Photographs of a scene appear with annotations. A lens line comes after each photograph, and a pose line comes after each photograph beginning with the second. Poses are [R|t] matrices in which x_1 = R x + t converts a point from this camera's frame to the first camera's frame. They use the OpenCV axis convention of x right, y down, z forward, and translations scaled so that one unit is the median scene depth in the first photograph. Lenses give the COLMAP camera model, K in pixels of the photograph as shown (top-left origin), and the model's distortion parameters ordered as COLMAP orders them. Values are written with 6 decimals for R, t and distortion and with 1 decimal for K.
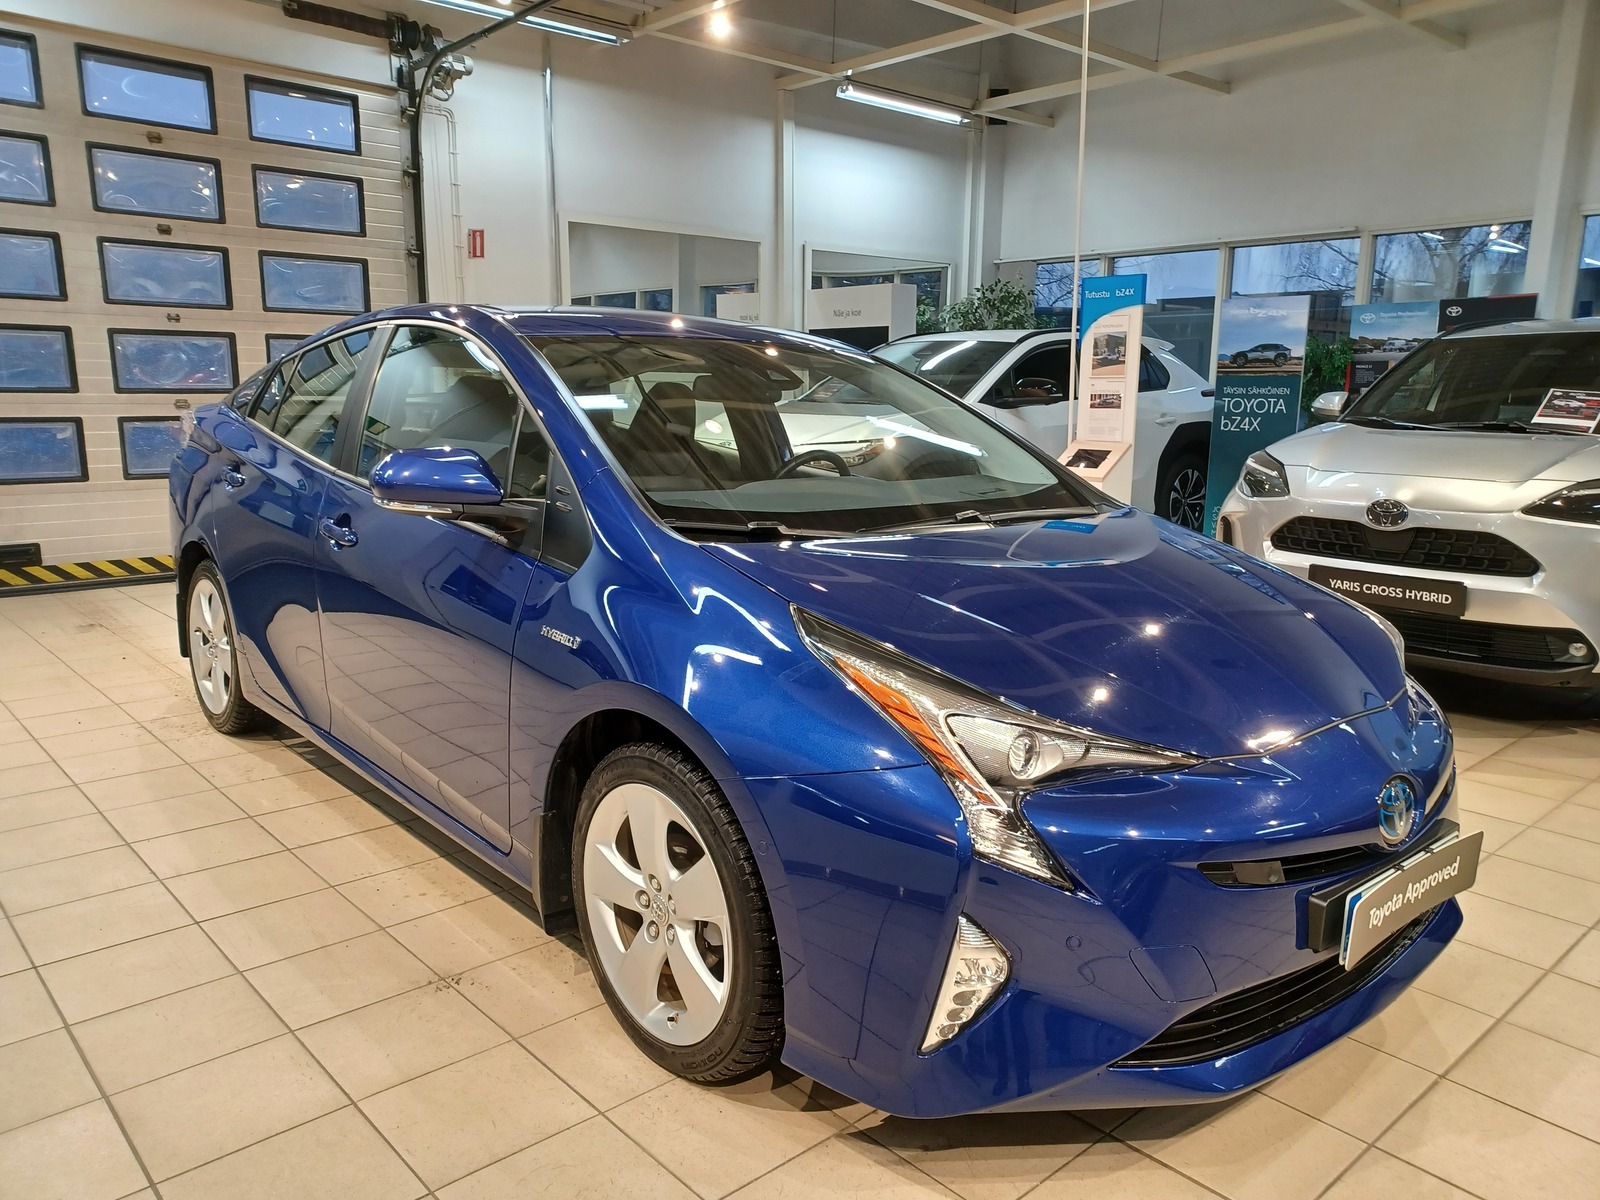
lens RADIAL K [[1176.8, 0, 811.6], [0, 1176.8, 594.8], [0, 0, 1]] dist [0.049173, 0.029473]
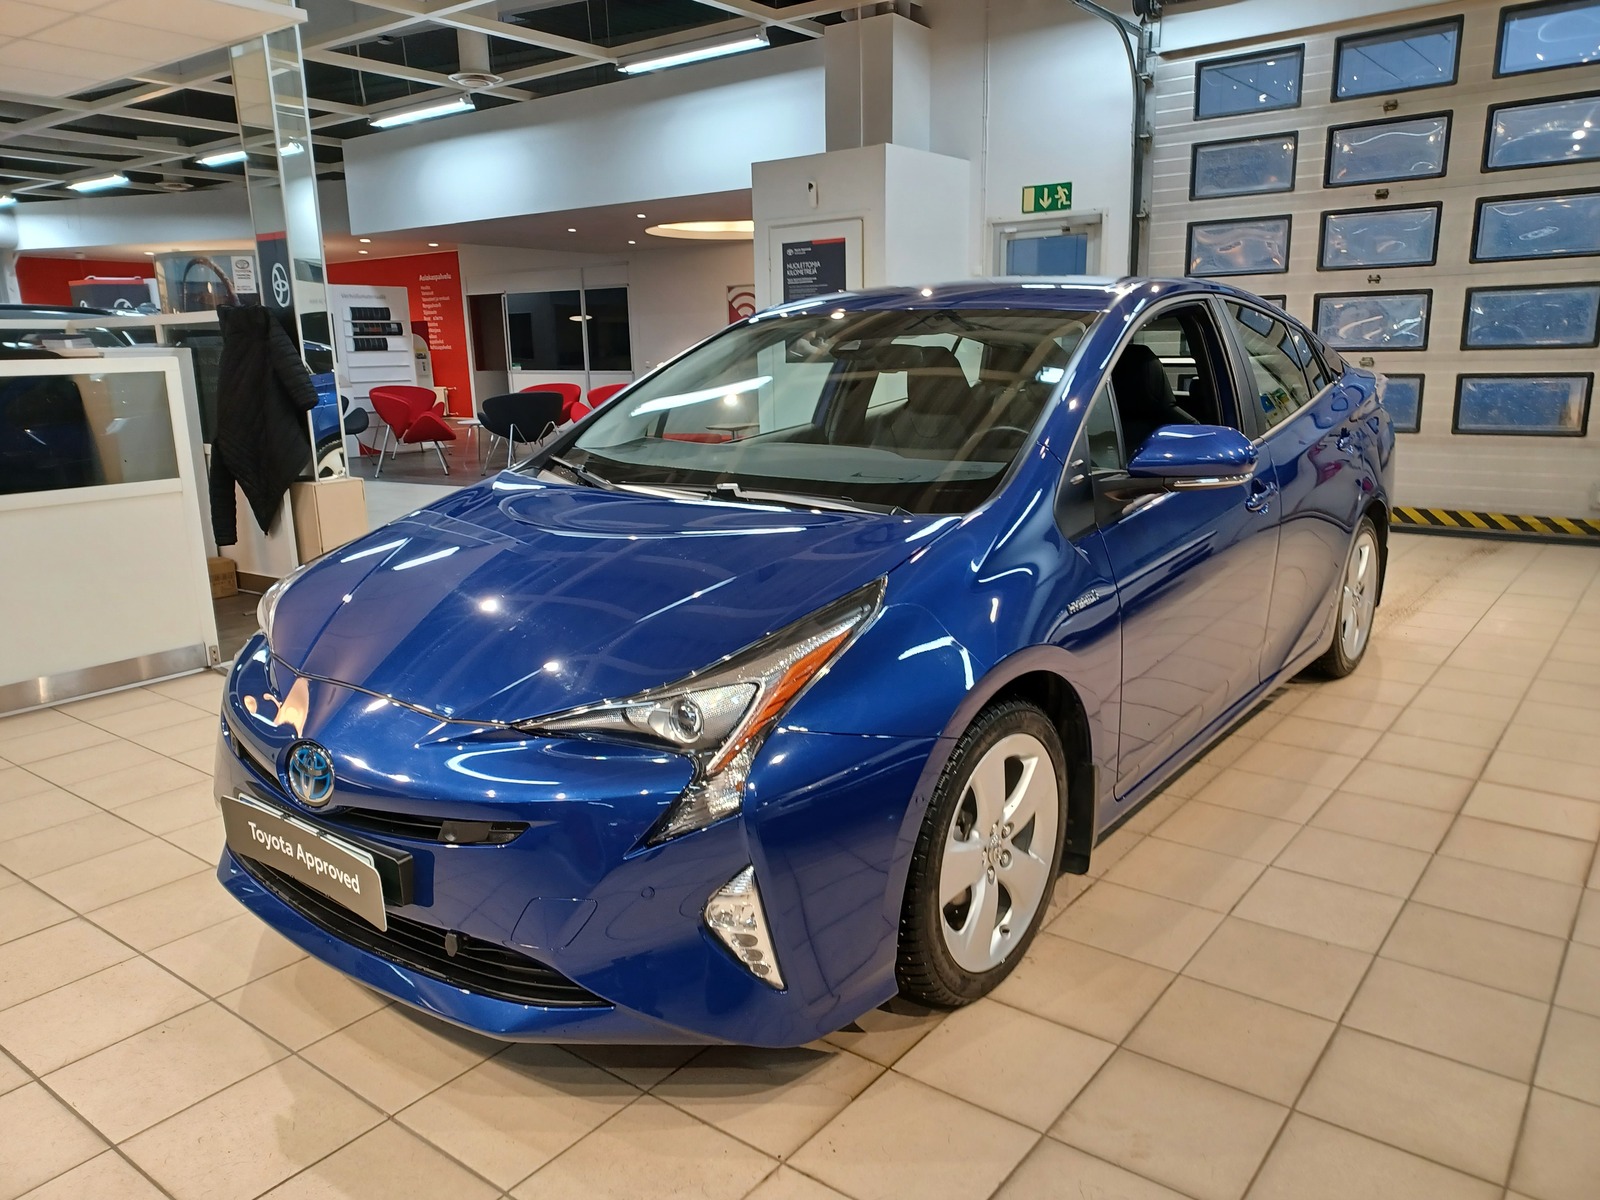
lens RADIAL K [[1176.8, 0, 811.6], [0, 1176.8, 594.8], [0, 0, 1]] dist [0.049173, 0.029473]
pose [[0.176004, 0.212036, -0.961282, 0.448555], [-0.171110, 0.968250, 0.182244, -0.070784], [0.969404, 0.132409, 0.206697, 0.346630]]
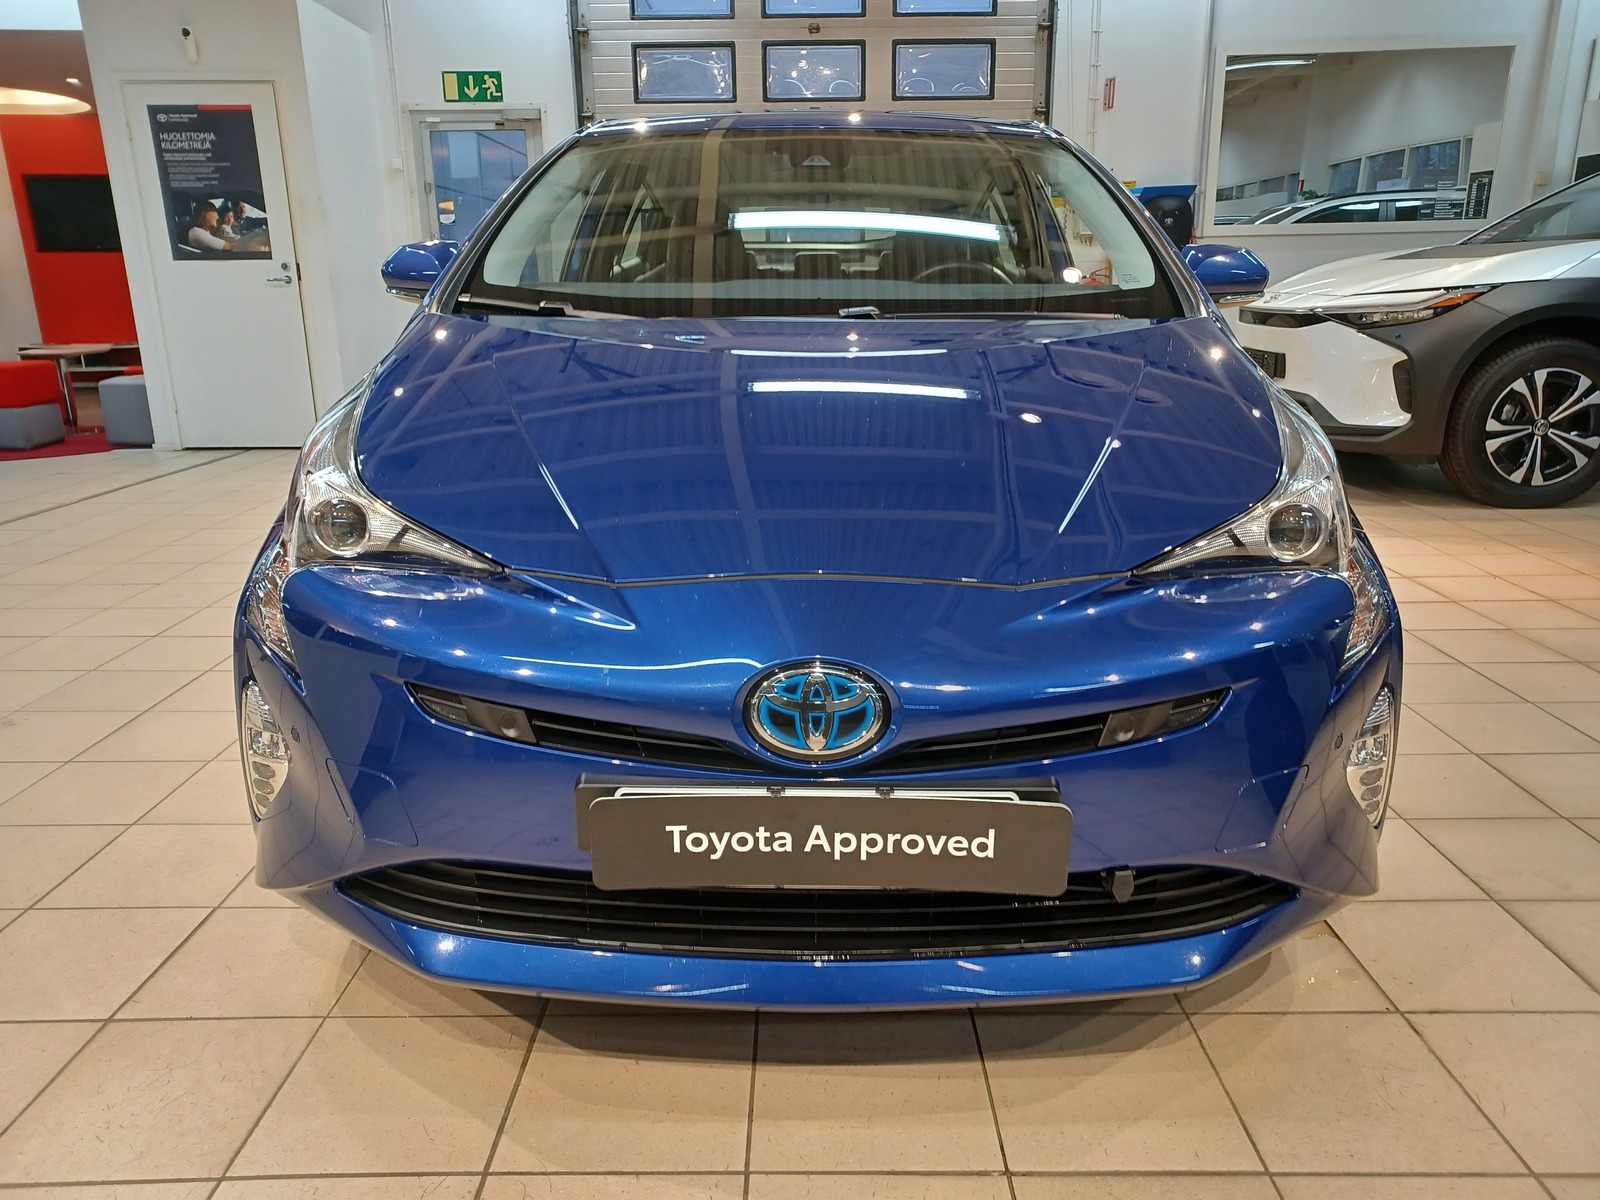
lens RADIAL K [[1157.2, 0, 801.0], [0, 1157.2, 580.4], [0, 0, 1]] dist [0.067405, 0.003387]
pose [[0.736830, 0.164617, -0.655731, 0.259008], [-0.115693, 0.986299, 0.117603, 0.008872], [0.666106, -0.010790, 0.745779, 0.150016]]
